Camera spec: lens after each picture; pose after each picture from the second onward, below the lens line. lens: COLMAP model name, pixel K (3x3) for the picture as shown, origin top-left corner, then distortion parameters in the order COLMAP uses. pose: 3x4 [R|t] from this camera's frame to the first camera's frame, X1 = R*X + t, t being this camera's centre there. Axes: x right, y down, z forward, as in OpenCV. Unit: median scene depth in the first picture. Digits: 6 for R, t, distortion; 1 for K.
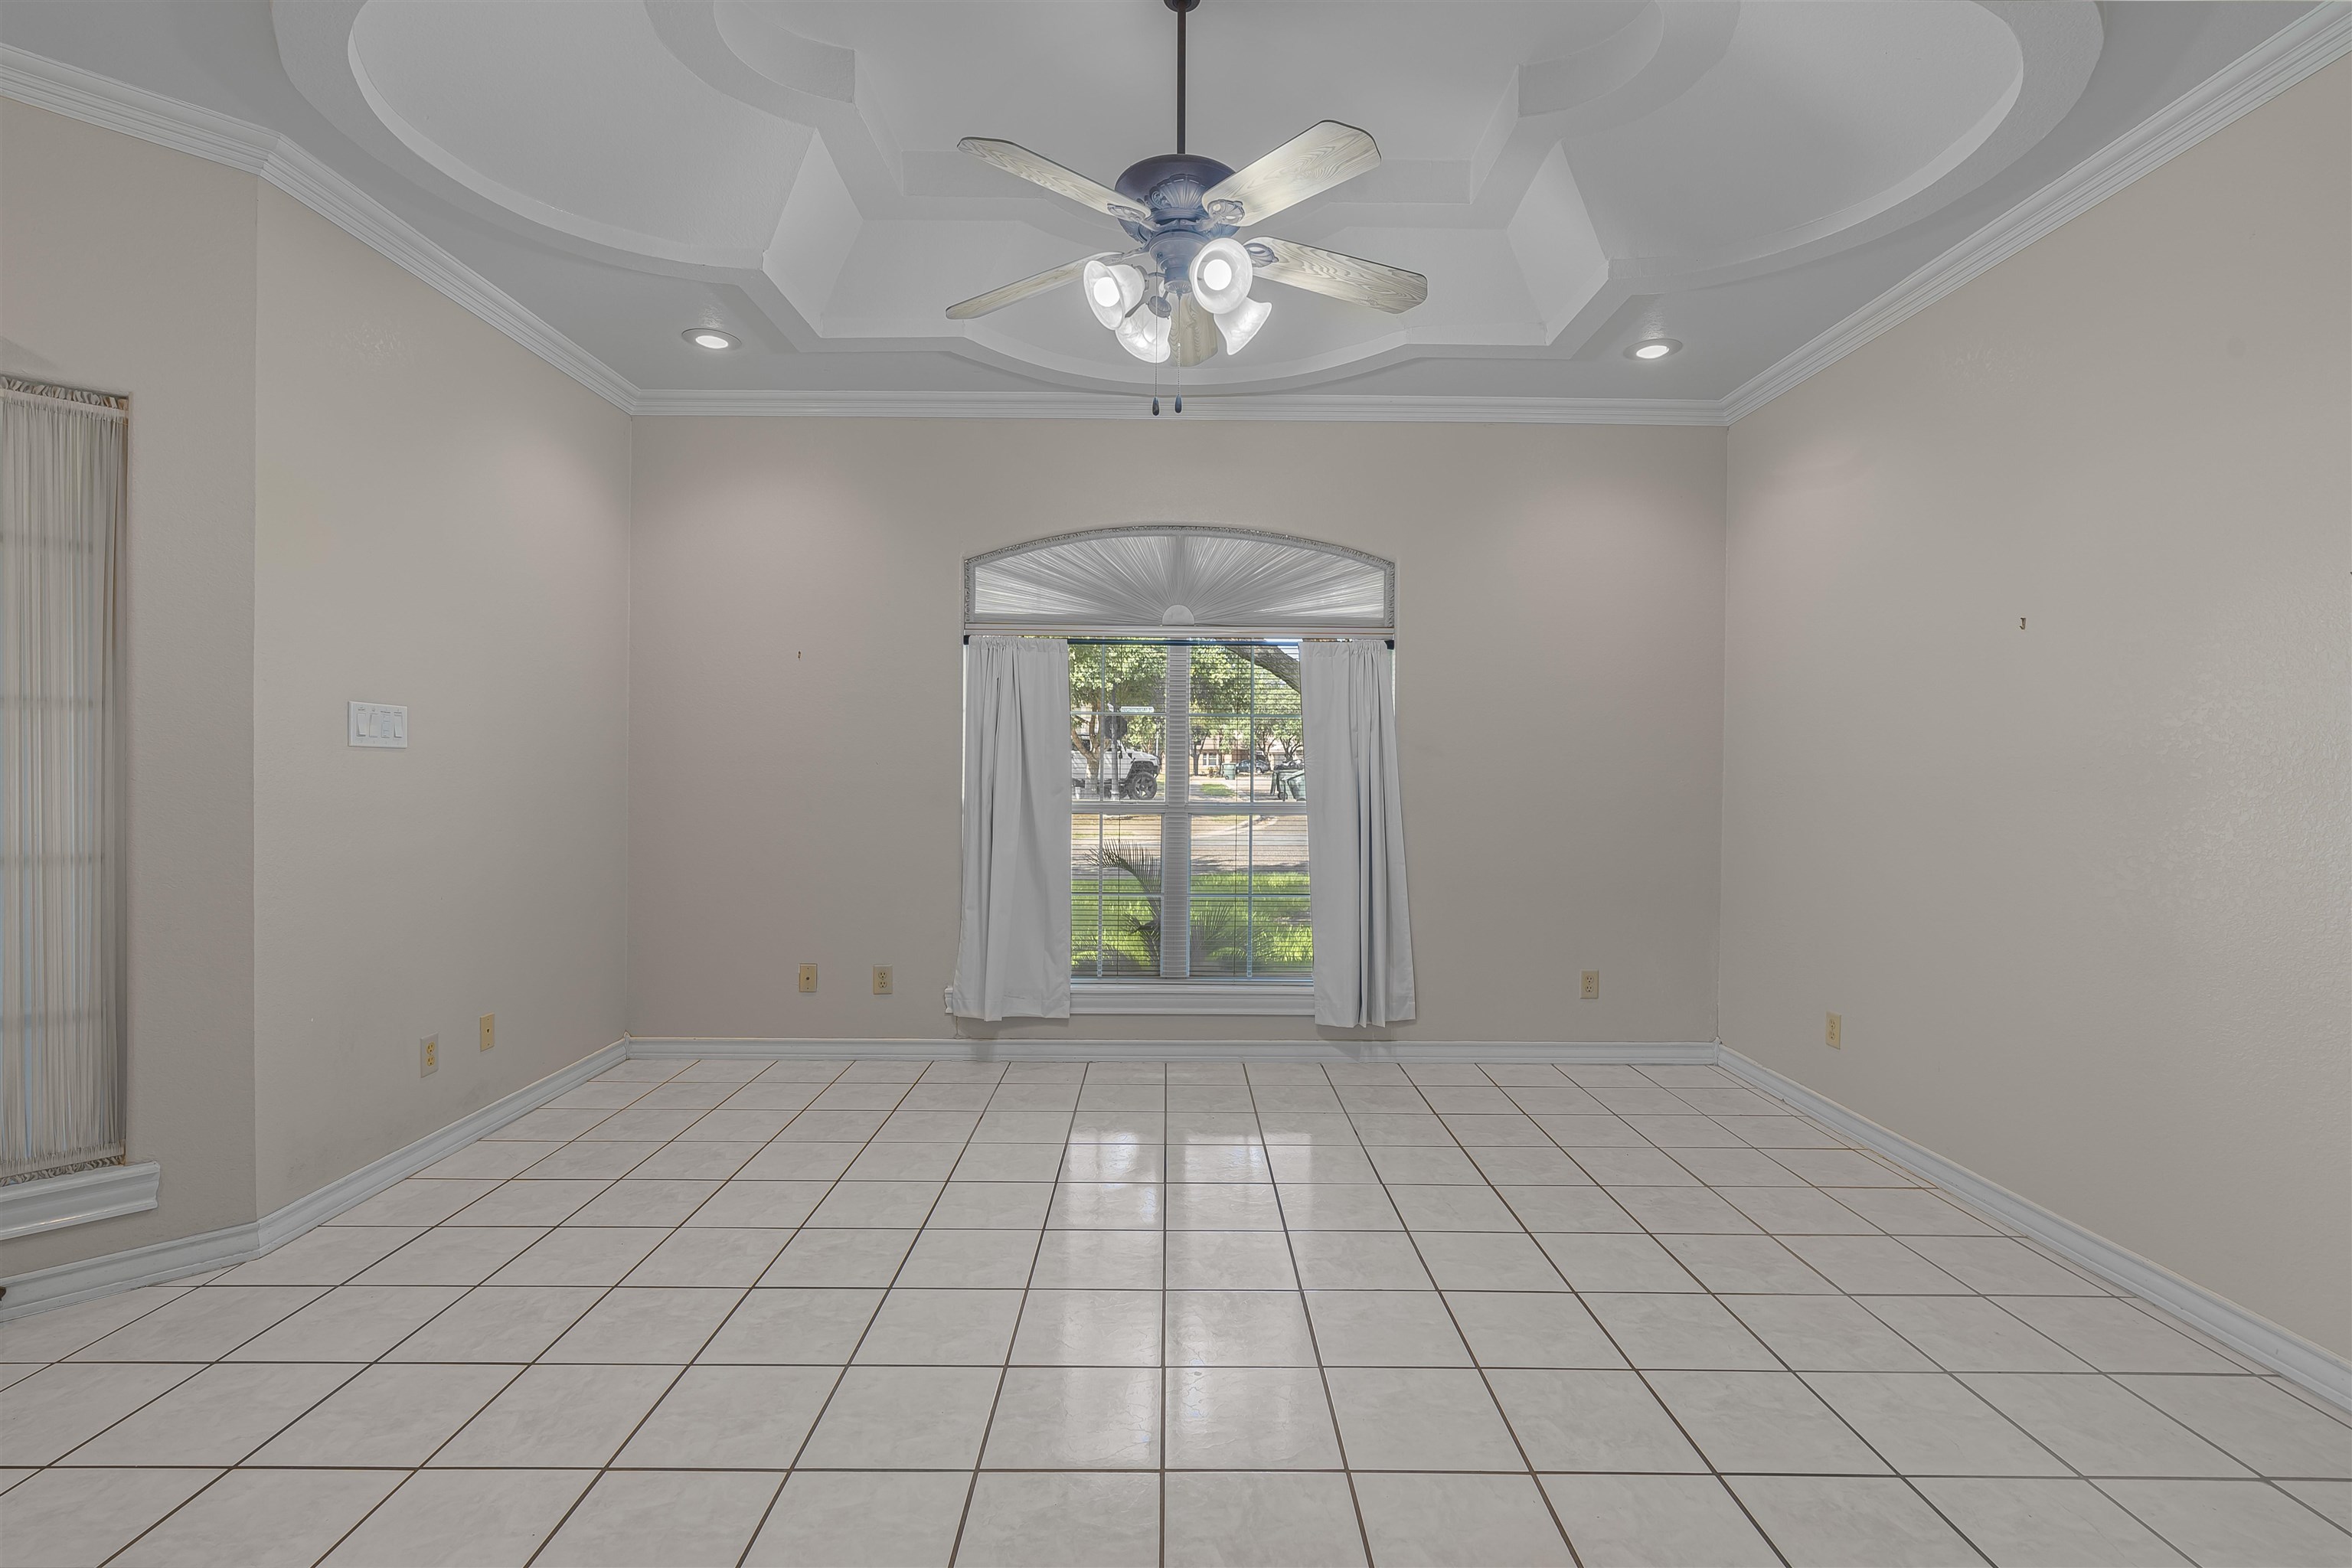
lens RADIAL K [[1068.4, 0, 1182.9], [0, 1068.4, 776.7], [0, 0, 1]] dist [-0.000243, 0.000164]
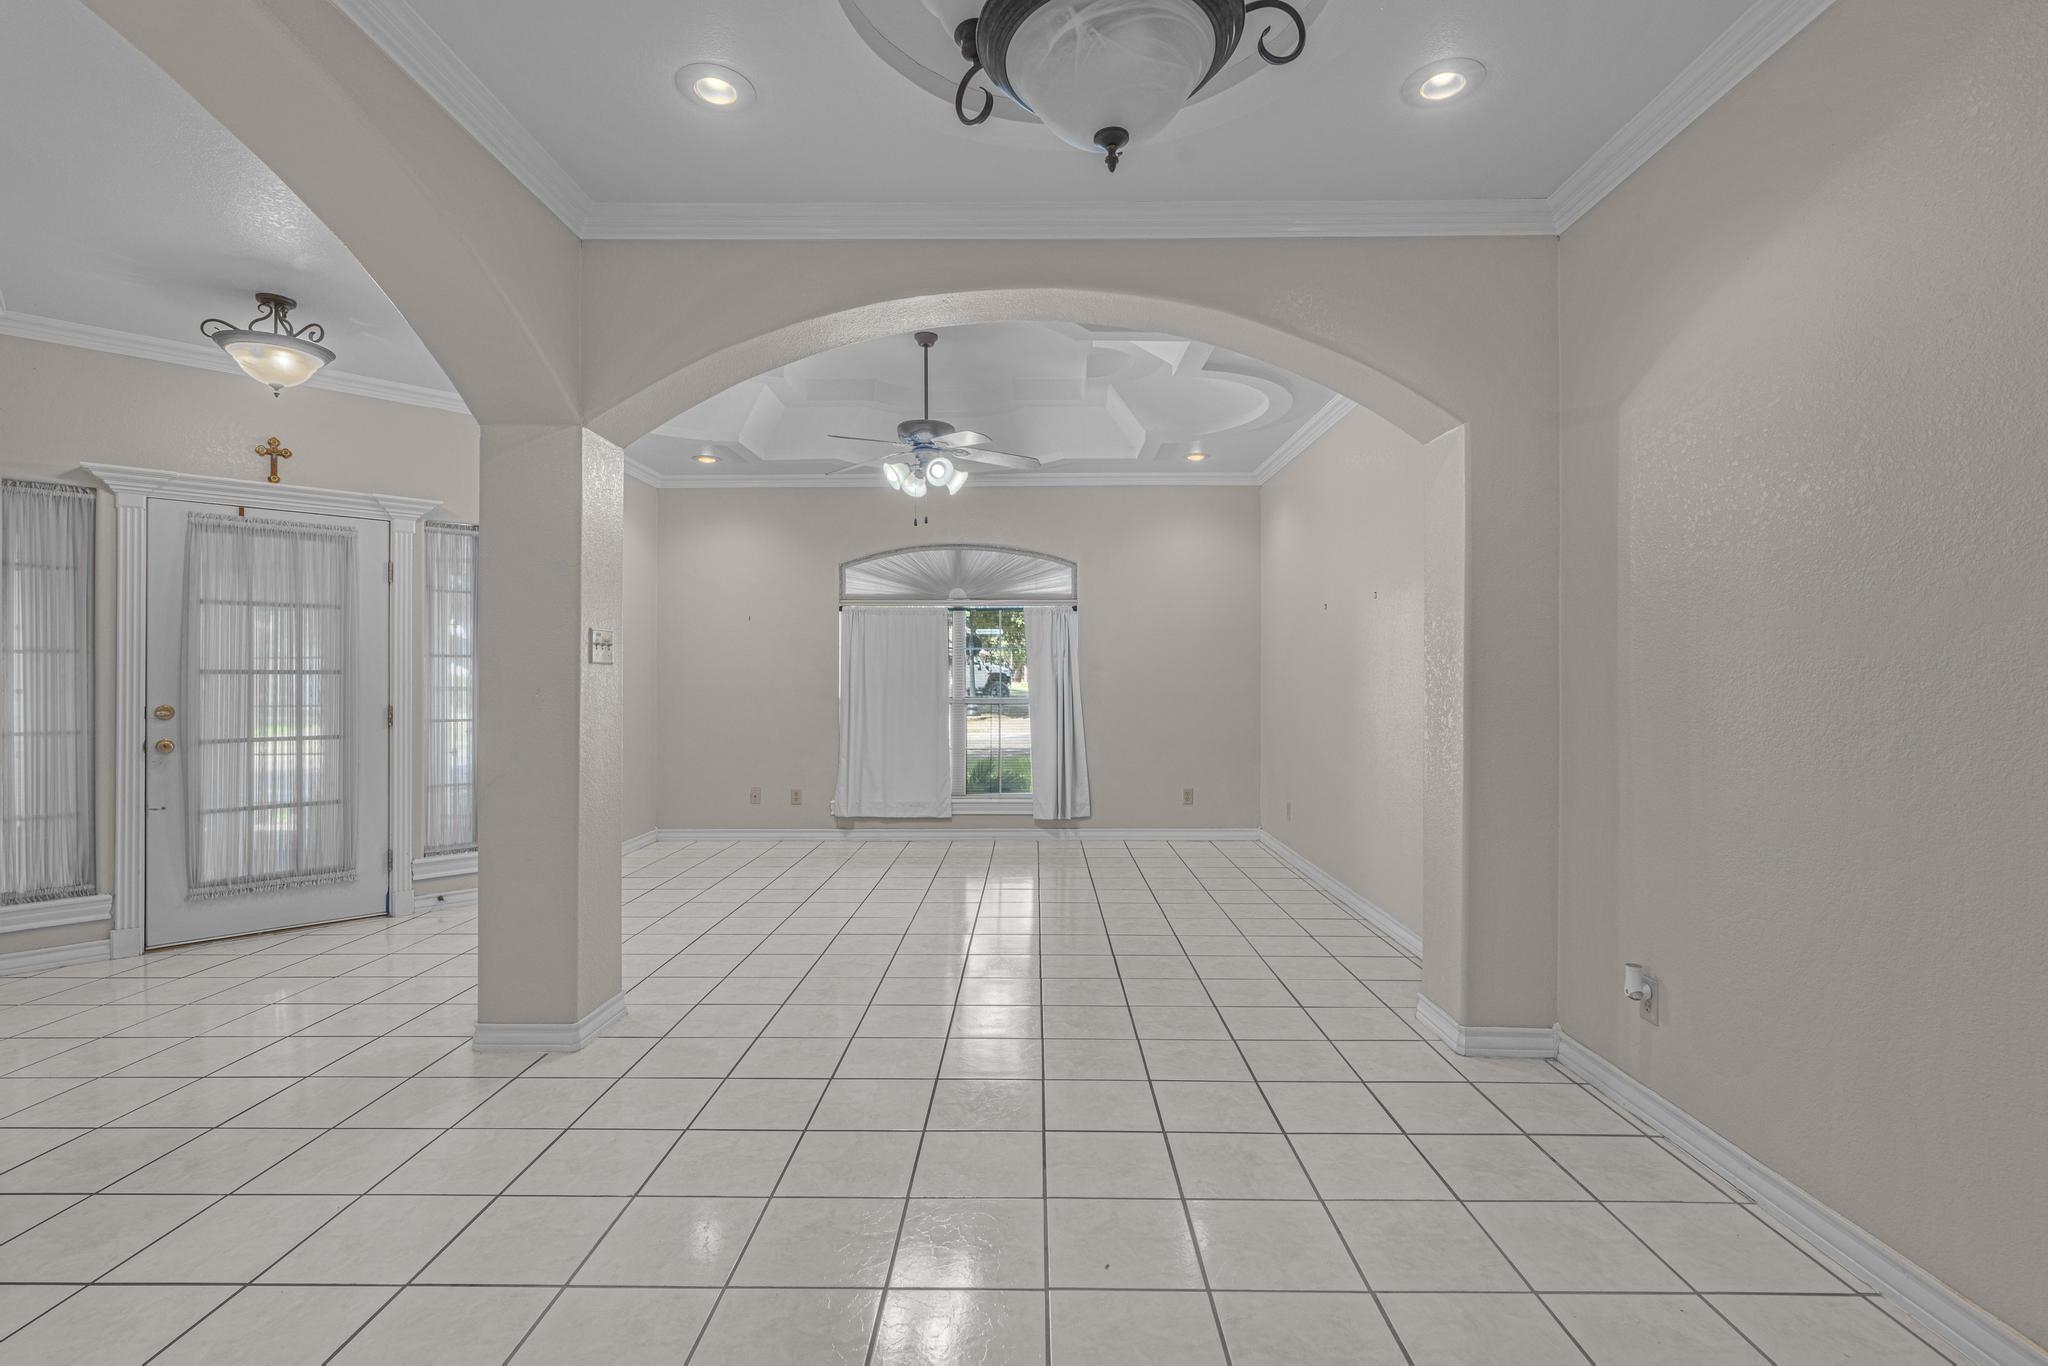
lens RADIAL K [[929.5, 0, 1026.8], [0, 929.5, 670.2], [0, 0, 1]] dist [-0.003584, 0.001627]
pose [[0.999759, -0.010353, -0.019338, 0.143007], [0.010031, 0.999811, -0.016679, 0.005354], [0.019507, 0.016481, 0.999674, -0.571155]]
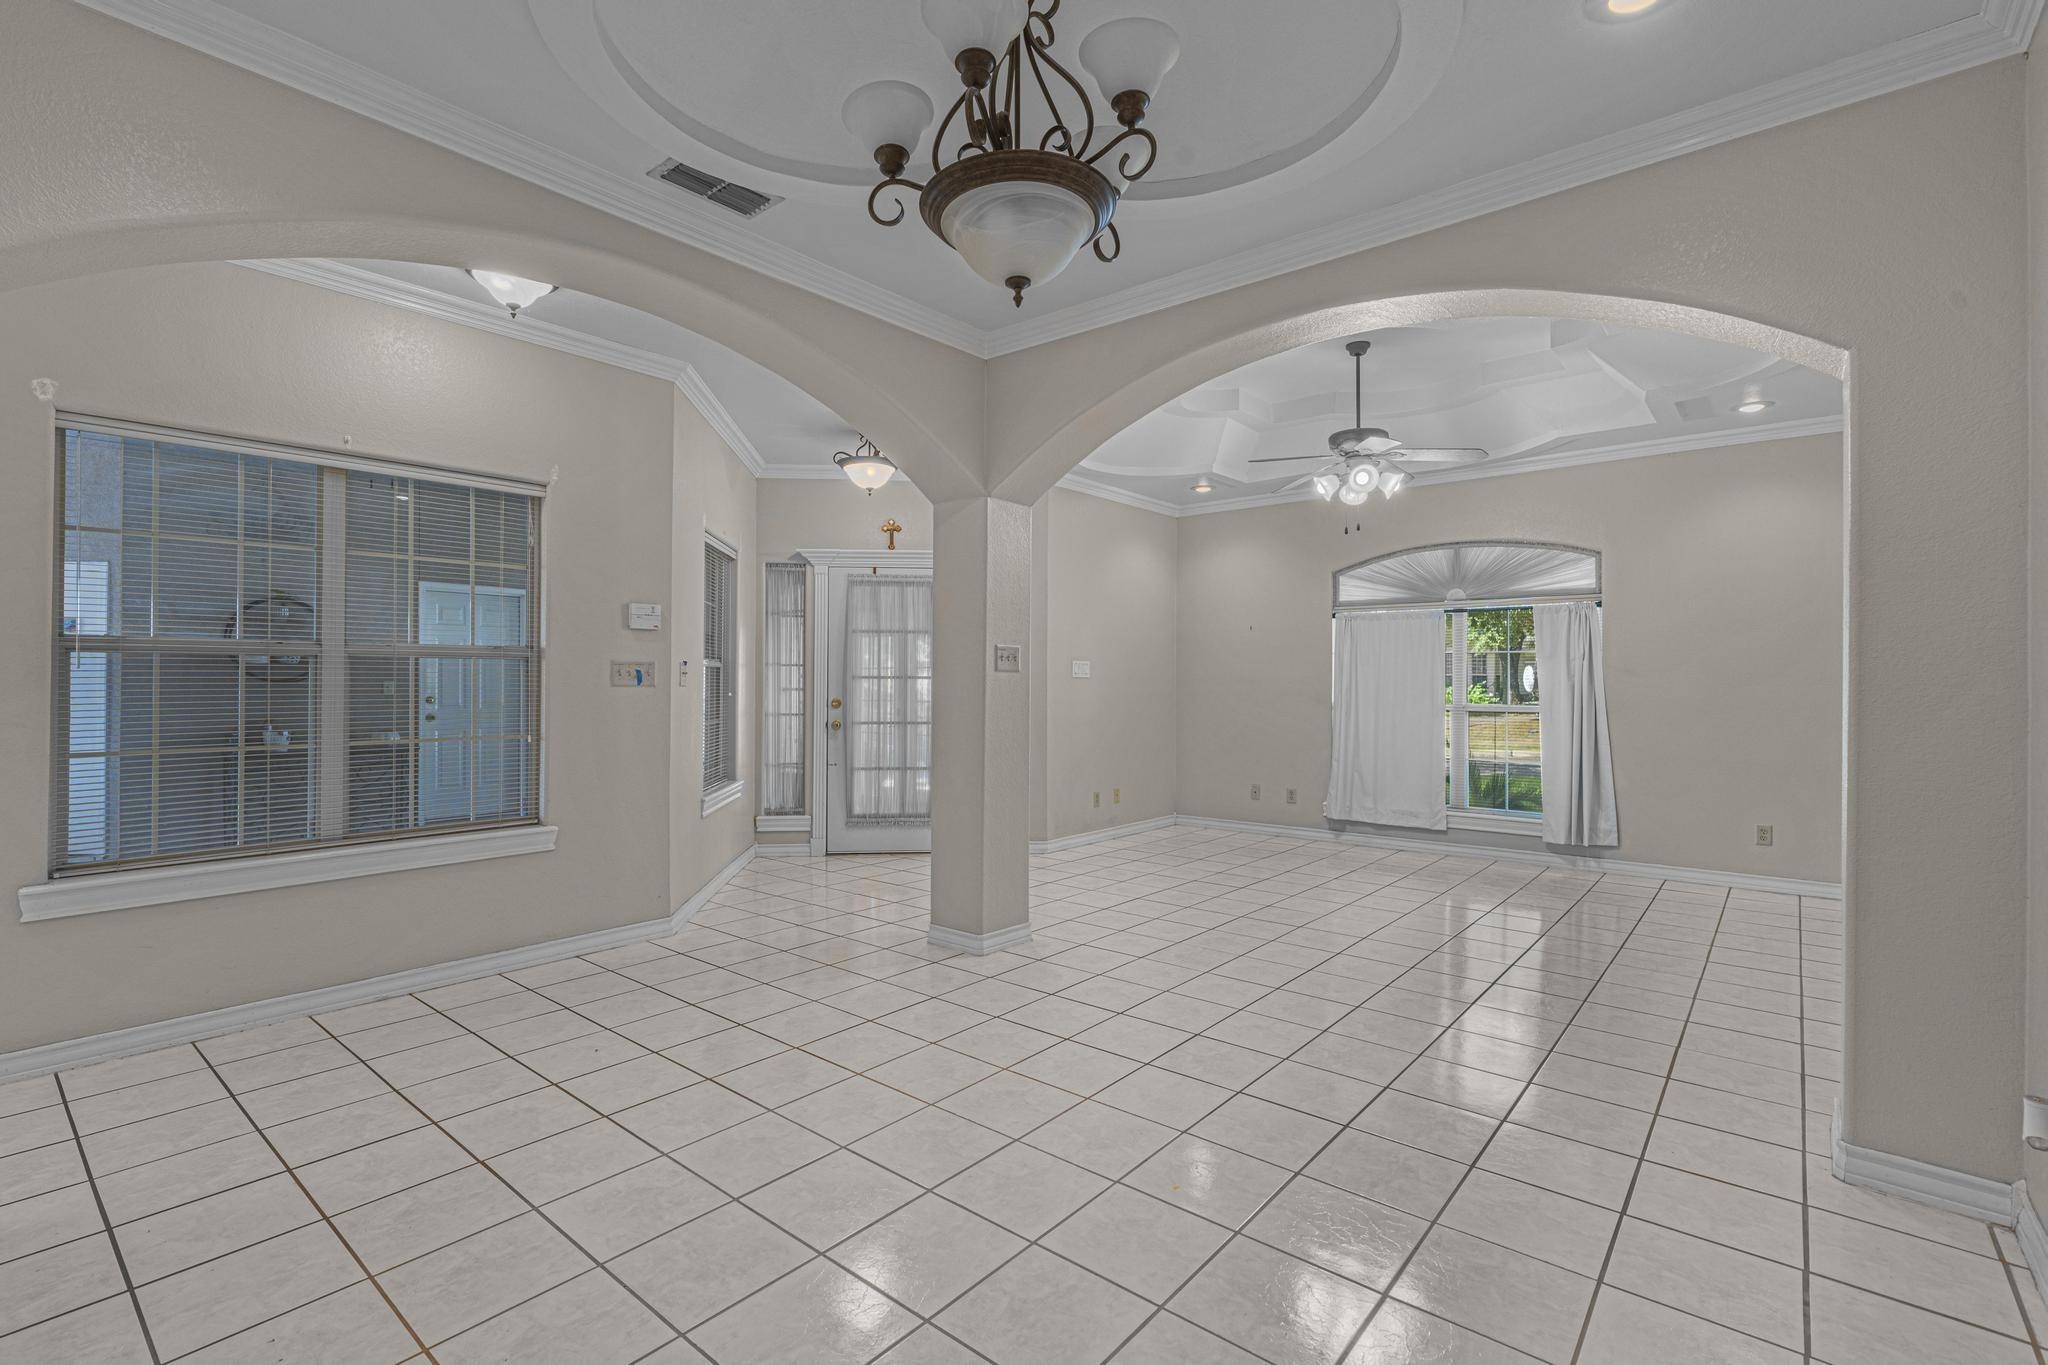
lens RADIAL K [[929.5, 0, 1026.8], [0, 929.5, 669.7], [0, 0, 1]] dist [-0.003584, 0.001627]
pose [[0.762630, -0.015751, -0.646644, 0.434436], [-0.001271, 0.999665, -0.025849, 0.007967], [0.646834, 0.020536, 0.762354, -0.576508]]
